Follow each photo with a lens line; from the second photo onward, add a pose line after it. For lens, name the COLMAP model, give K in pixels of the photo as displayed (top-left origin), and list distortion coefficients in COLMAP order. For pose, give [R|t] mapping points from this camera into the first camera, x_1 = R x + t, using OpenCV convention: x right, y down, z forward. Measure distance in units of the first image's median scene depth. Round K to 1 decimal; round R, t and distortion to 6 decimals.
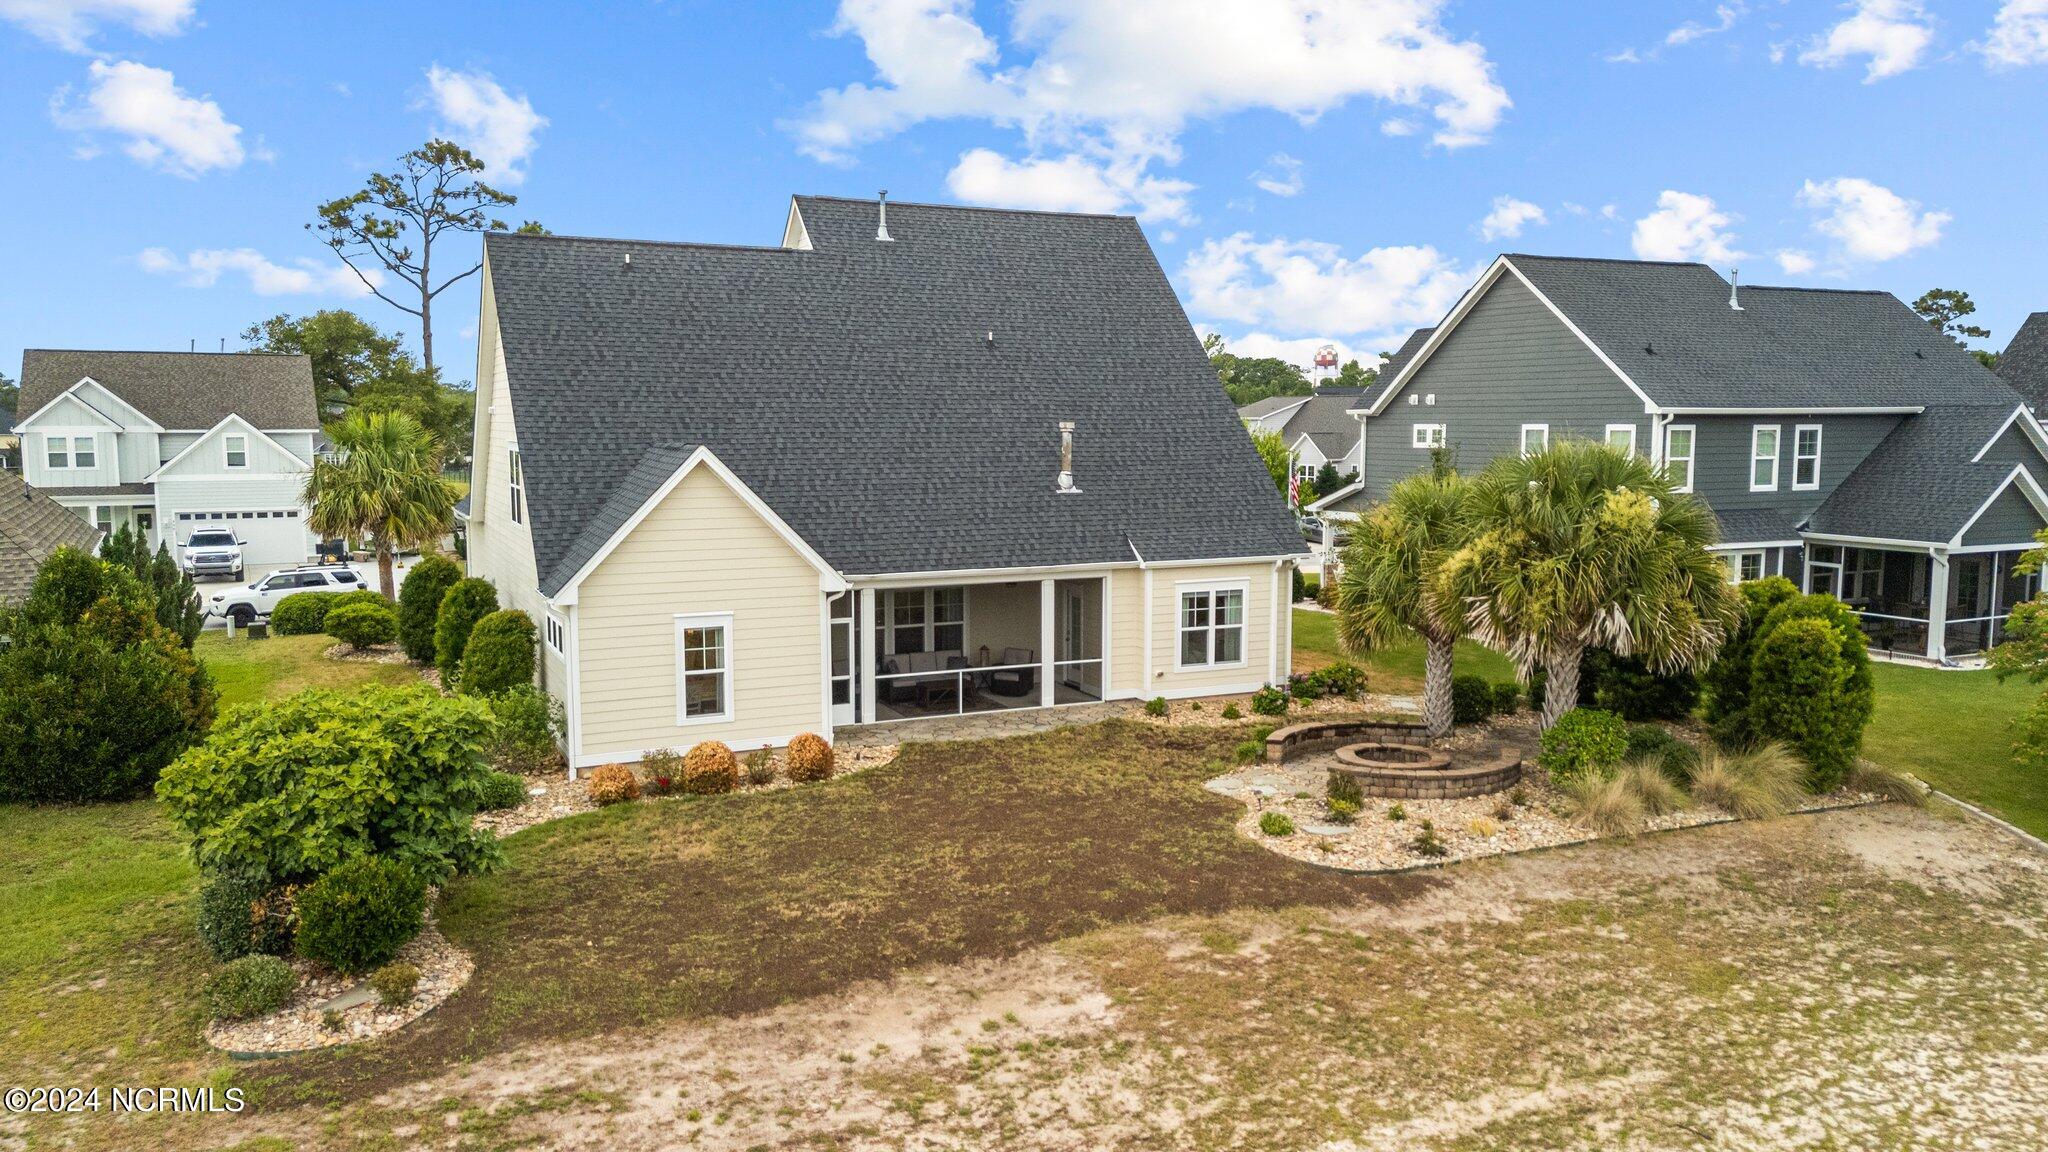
lens RADIAL K [[1500.1, 0, 1048.0], [0, 1500.1, 582.3], [0, 0, 1]] dist [0.082852, -0.104610]
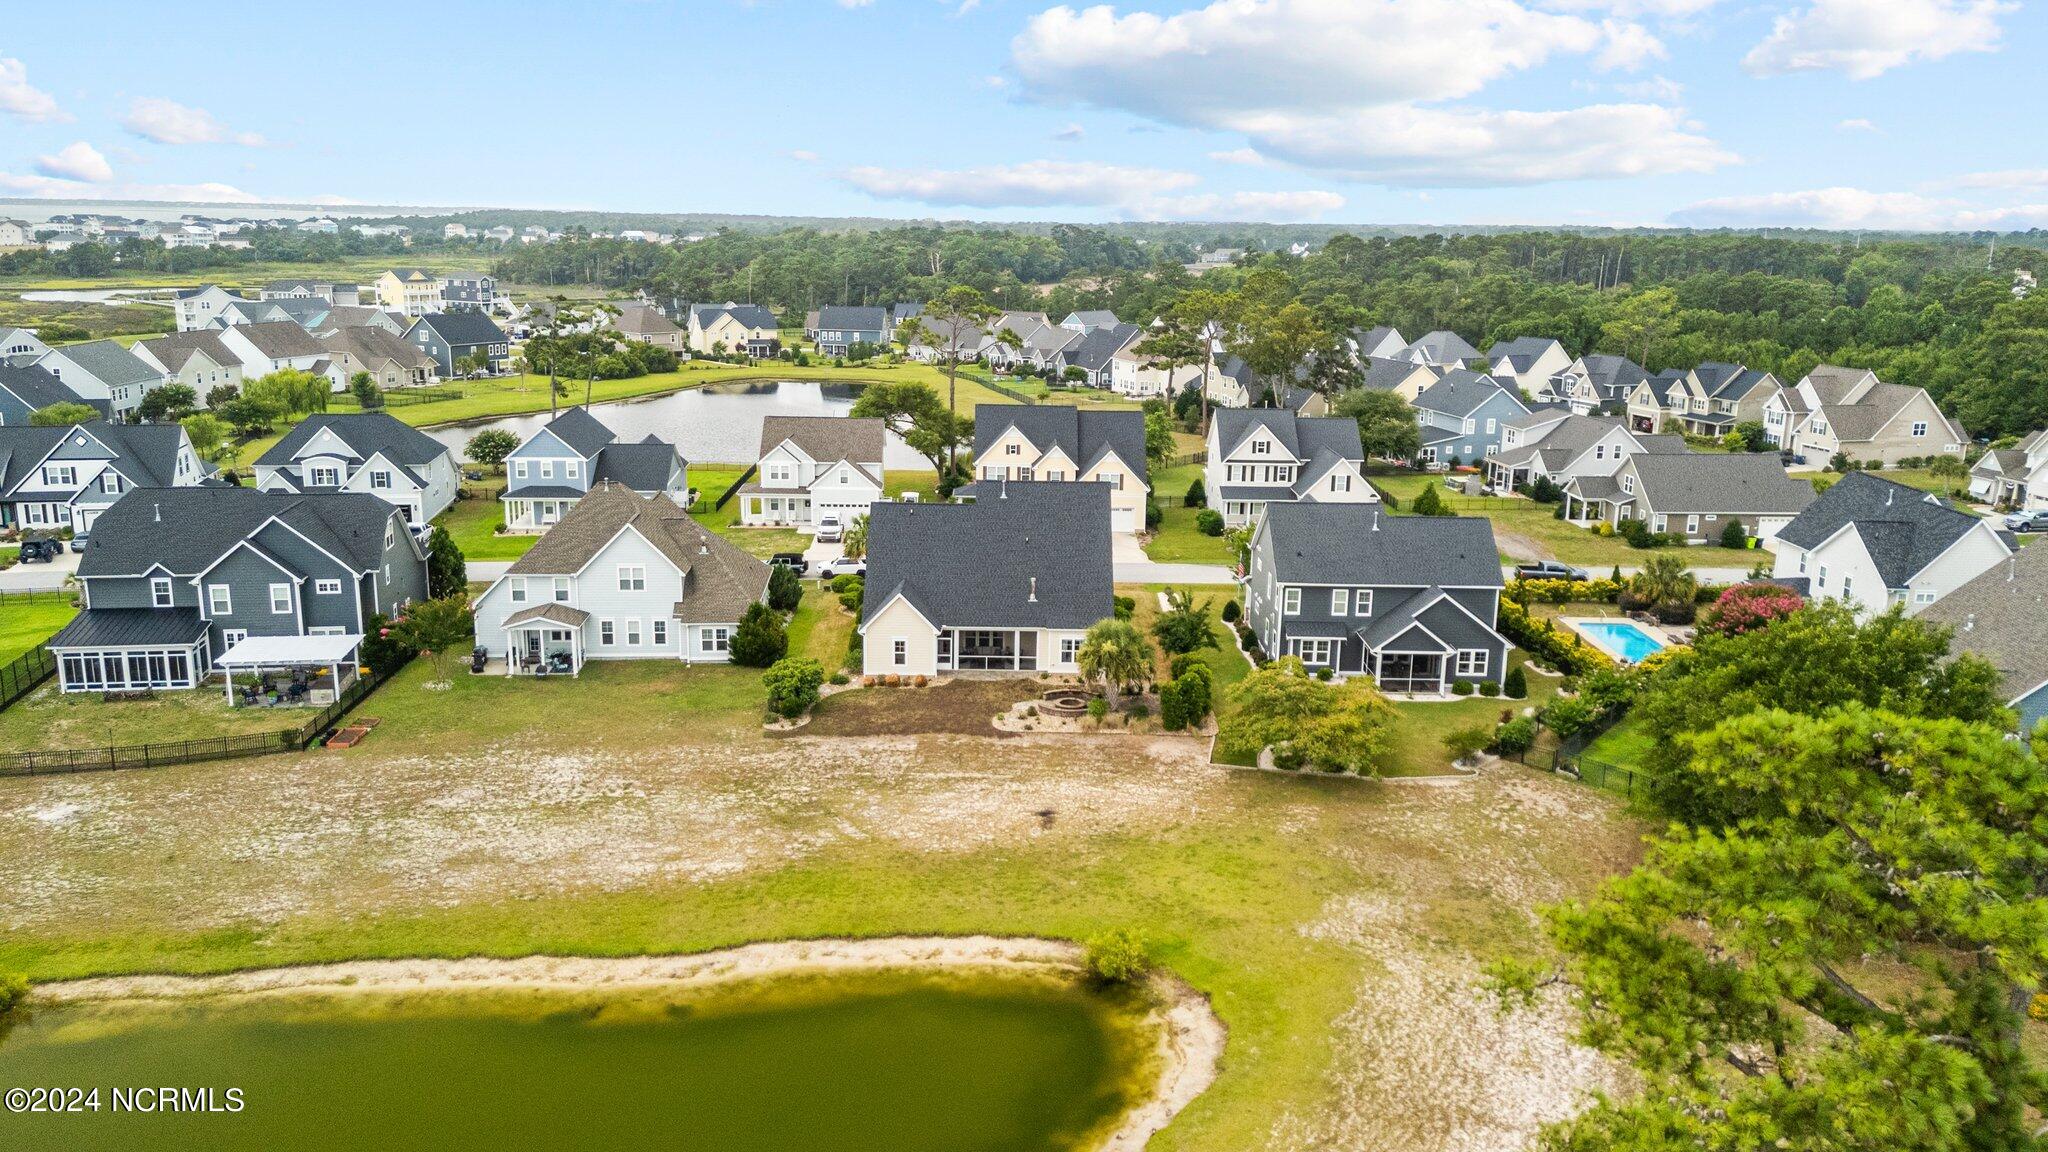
lens RADIAL K [[1507.3, 0, 1061.2], [0, 1507.3, 586.4], [0, 0, 1]] dist [0.095310, -0.107057]
pose [[0.913326, 0.115820, -0.390412, 1.258636], [-0.067620, 0.988526, 0.135068, -0.507603], [0.401576, -0.096962, 0.910678, -1.759862]]
